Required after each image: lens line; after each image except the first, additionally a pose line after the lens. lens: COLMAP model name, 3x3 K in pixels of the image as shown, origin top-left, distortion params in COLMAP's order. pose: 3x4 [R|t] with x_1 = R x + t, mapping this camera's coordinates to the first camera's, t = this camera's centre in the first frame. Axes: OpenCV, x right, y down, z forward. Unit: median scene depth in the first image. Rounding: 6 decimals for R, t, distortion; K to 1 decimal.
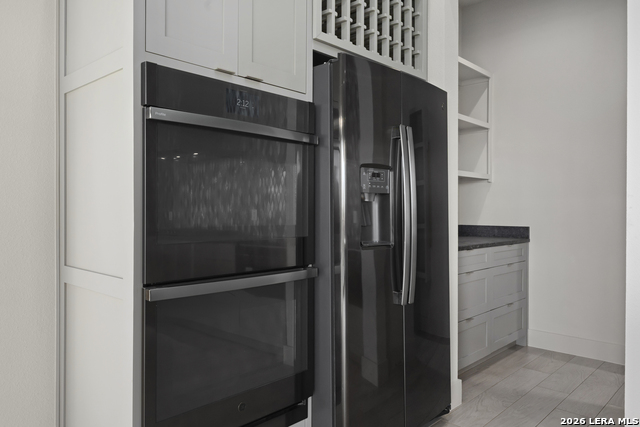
lens RADIAL K [[485.3, 0, 325.1], [0, 485.3, 208.2], [0, 0, 1]] dist [0.021471, -0.002777]
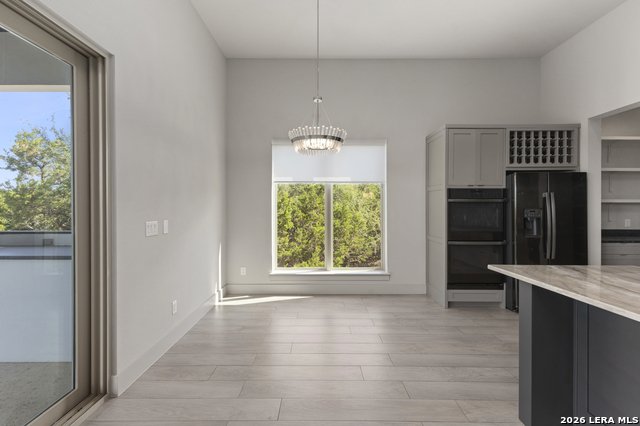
lens RADIAL K [[276.1, 0, 320.3], [0, 276.1, 210.0], [0, 0, 1]] dist [0.007835, -0.000451]
pose [[0.671345, 0.002369, -0.741141, 0.399209], [0.000774, 0.999992, 0.003897, -0.069884], [0.741144, -0.003190, 0.671338, -0.858311]]
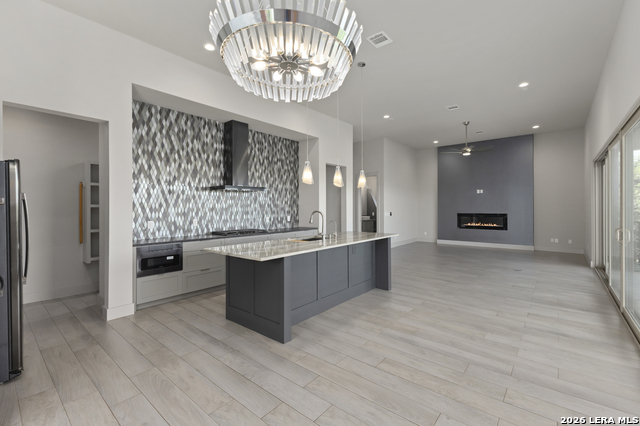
lens RADIAL K [[276.1, 0, 319.5], [0, 276.1, 208.8], [0, 0, 1]] dist [0.007835, -0.000451]
pose [[-0.027453, -0.010736, 0.999565, -0.878151], [0.003424, 0.999935, 0.010834, -0.100188], [-0.999617, 0.003720, -0.027414, -0.149391]]
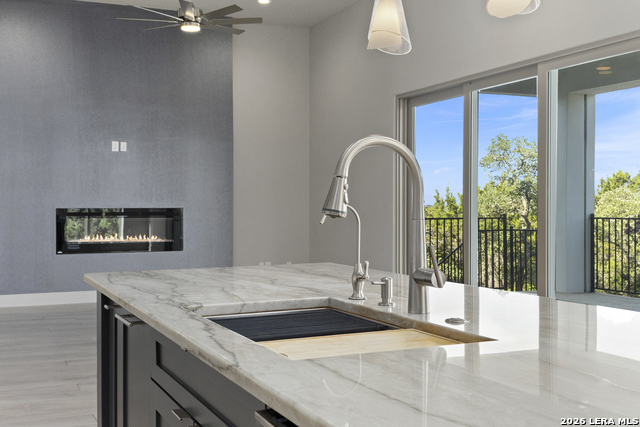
lens RADIAL K [[744.2, 0, 309.9], [0, 744.2, 199.2], [0, 0, 1]] dist [0.007059, 0.000000]
pose [[-0.914763, 0.001258, 0.403990, 0.522985], [-0.002092, 0.999967, -0.007851, -0.007460], [-0.403986, -0.008027, -0.914730, 0.474642]]
